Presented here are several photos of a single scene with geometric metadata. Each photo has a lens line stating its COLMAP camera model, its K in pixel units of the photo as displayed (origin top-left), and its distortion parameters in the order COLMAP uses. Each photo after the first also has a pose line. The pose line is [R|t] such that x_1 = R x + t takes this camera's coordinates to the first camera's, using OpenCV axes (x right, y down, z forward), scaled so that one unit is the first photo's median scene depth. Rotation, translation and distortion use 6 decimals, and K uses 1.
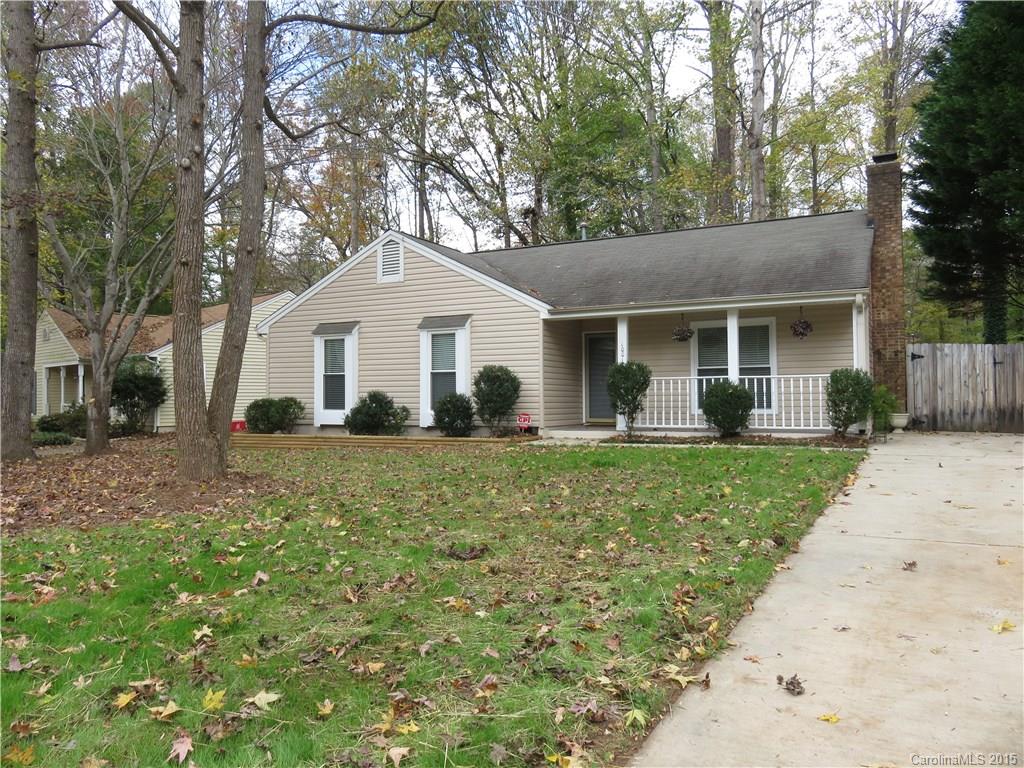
lens RADIAL K [[759.0, 0, 513.6], [0, 759.0, 383.5], [0, 0, 1]] dist [0.025326, 0.000876]
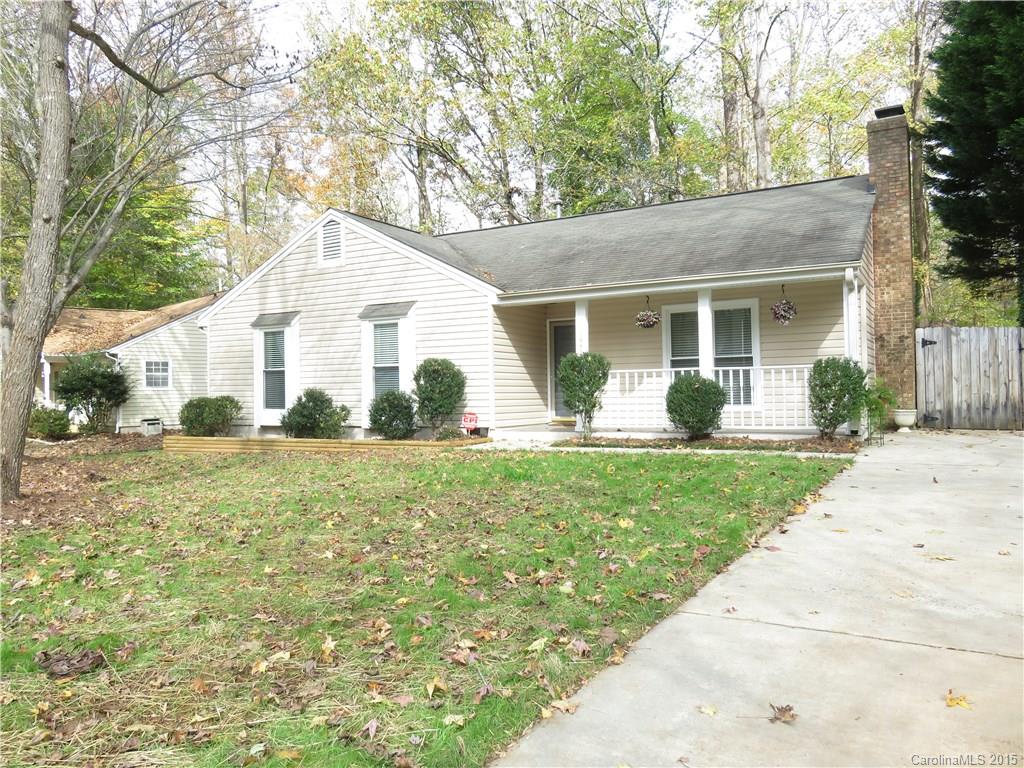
lens RADIAL K [[759.0, 0, 510.2], [0, 759.0, 383.8], [0, 0, 1]] dist [0.025326, 0.000876]
pose [[0.998969, -0.009778, -0.044329, 0.096581], [0.010226, 0.999899, 0.009879, -0.002281], [0.044228, -0.010322, 0.998968, 0.120098]]
